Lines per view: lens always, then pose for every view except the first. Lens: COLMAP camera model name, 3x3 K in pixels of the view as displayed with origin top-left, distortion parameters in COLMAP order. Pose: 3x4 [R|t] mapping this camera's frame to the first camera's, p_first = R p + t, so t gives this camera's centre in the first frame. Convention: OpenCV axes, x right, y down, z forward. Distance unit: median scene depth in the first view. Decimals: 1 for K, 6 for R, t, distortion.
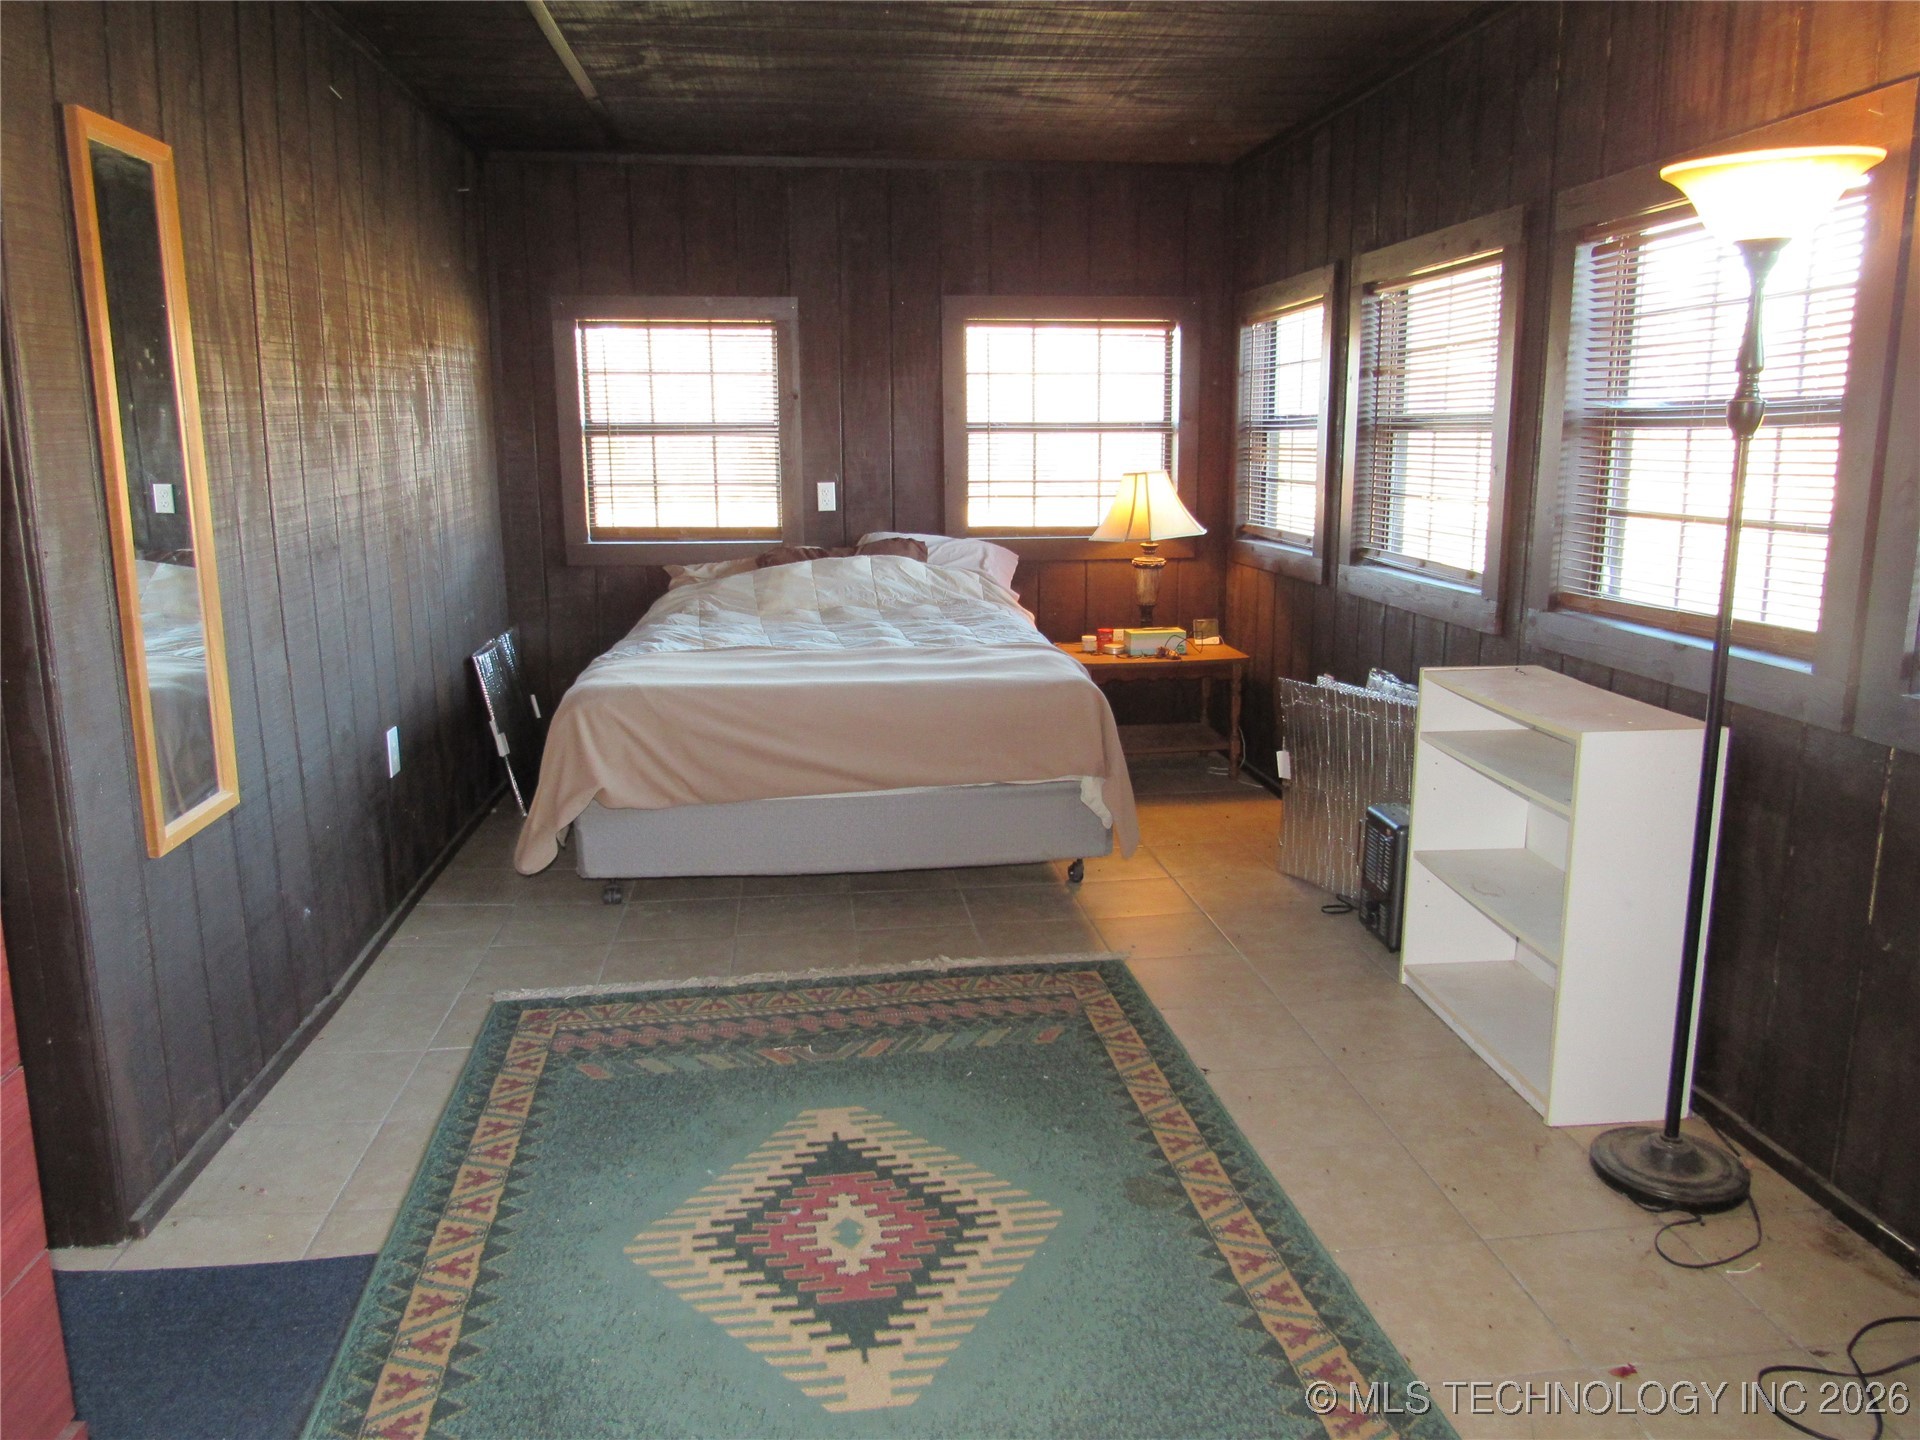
lens RADIAL K [[1353.7, 0, 960.0], [0, 1353.7, 720.0], [0, 0, 1]] dist [-0.029292, 0.005436]
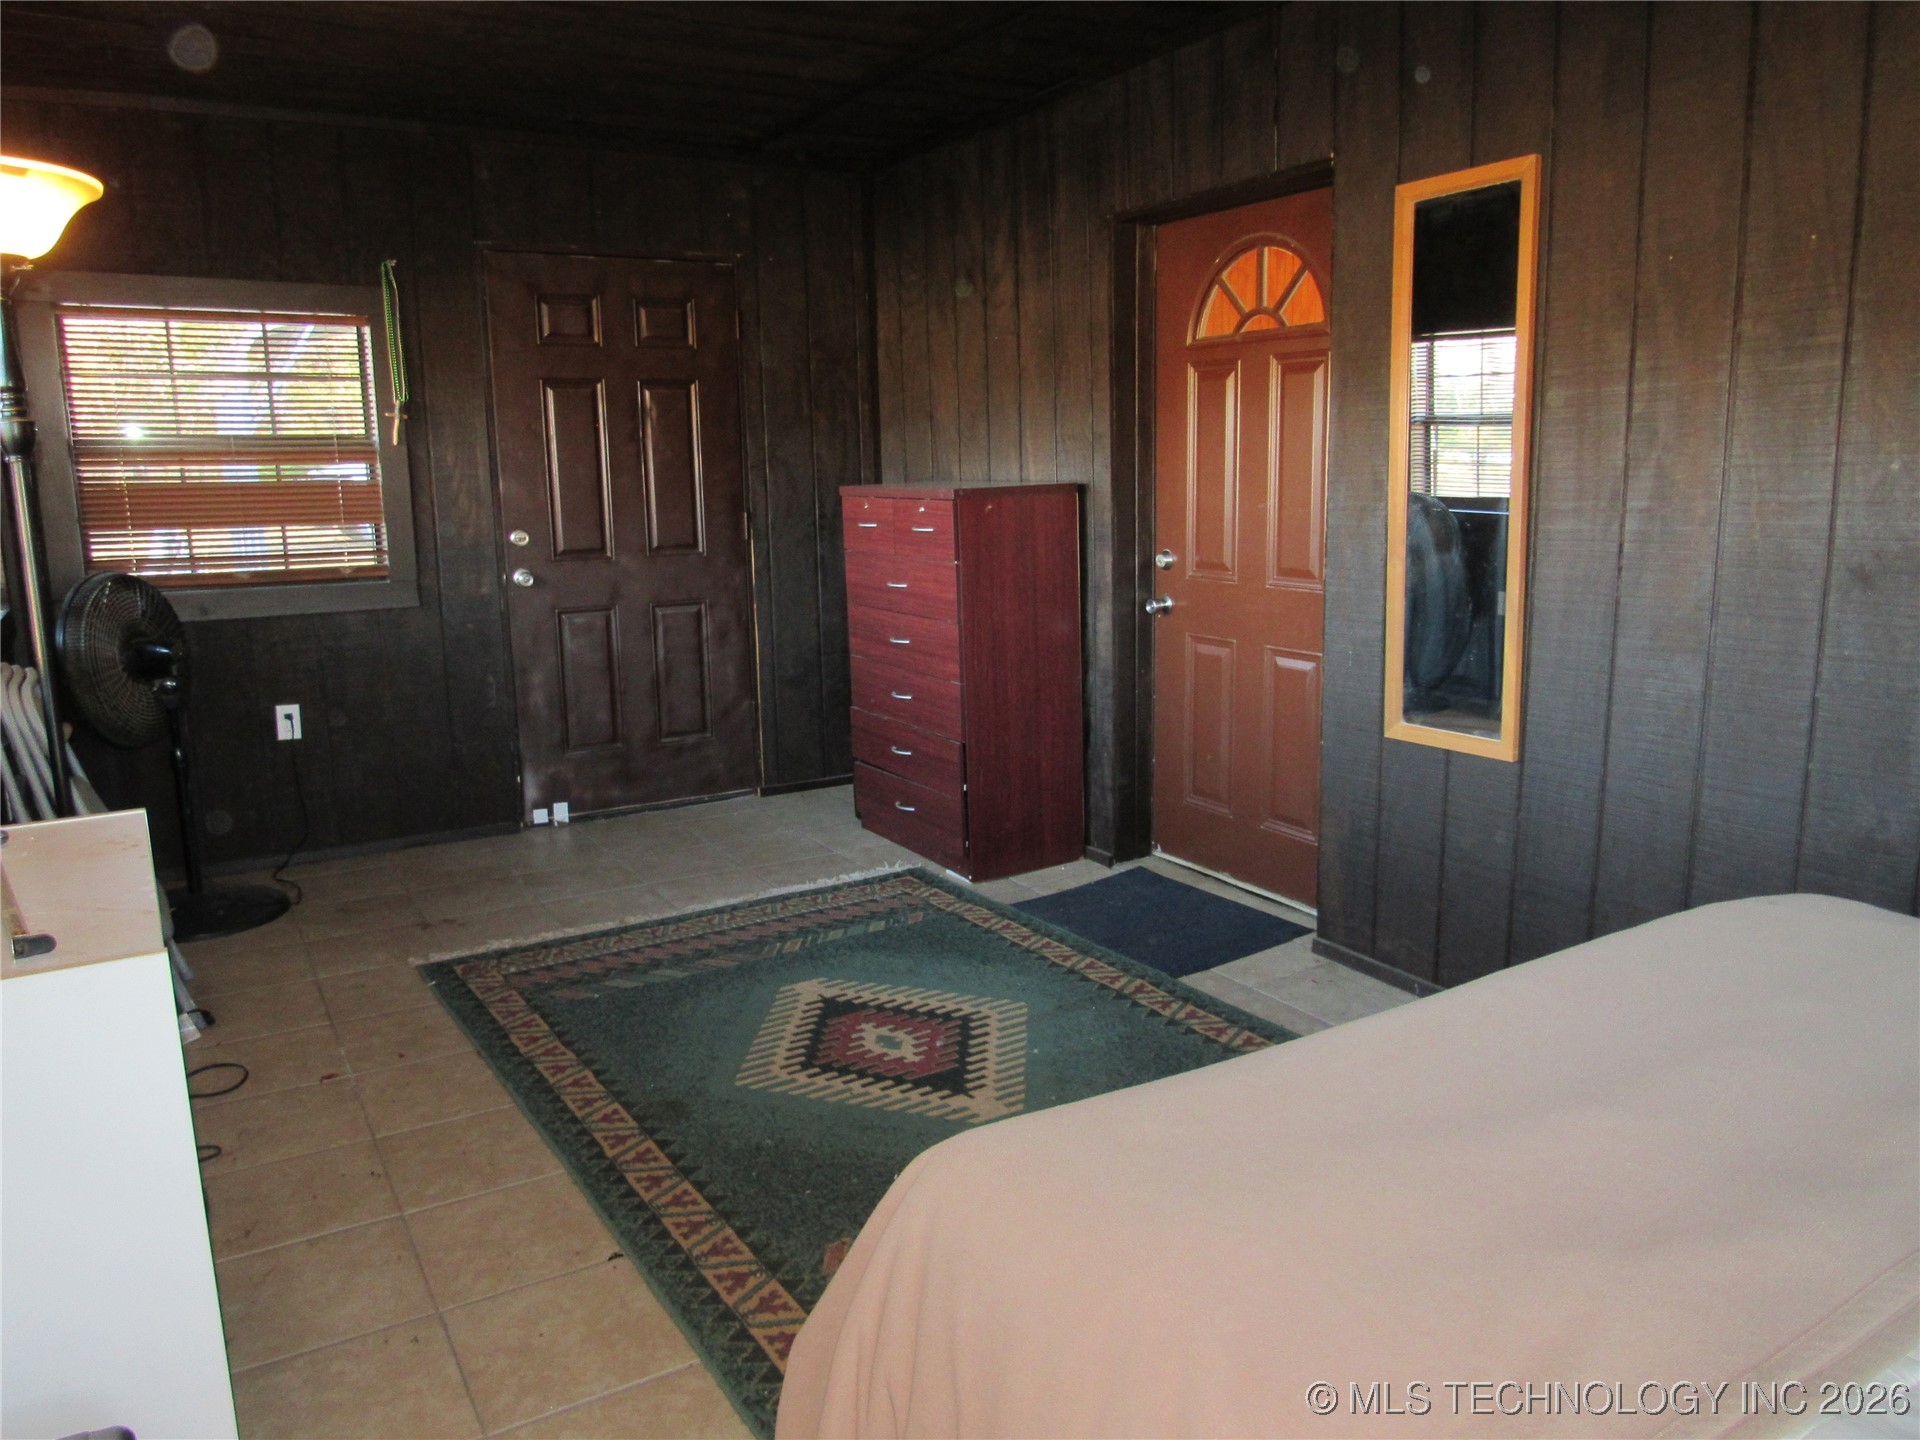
lens RADIAL K [[1353.7, 0, 960.0], [0, 1353.7, 720.0], [0, 0, 1]] dist [-0.029292, 0.005436]
pose [[-0.909326, 0.096805, -0.404667, 0.342076], [-0.067994, 0.924914, 0.374047, -0.391425], [0.410492, 0.367645, -0.834466, 1.925595]]
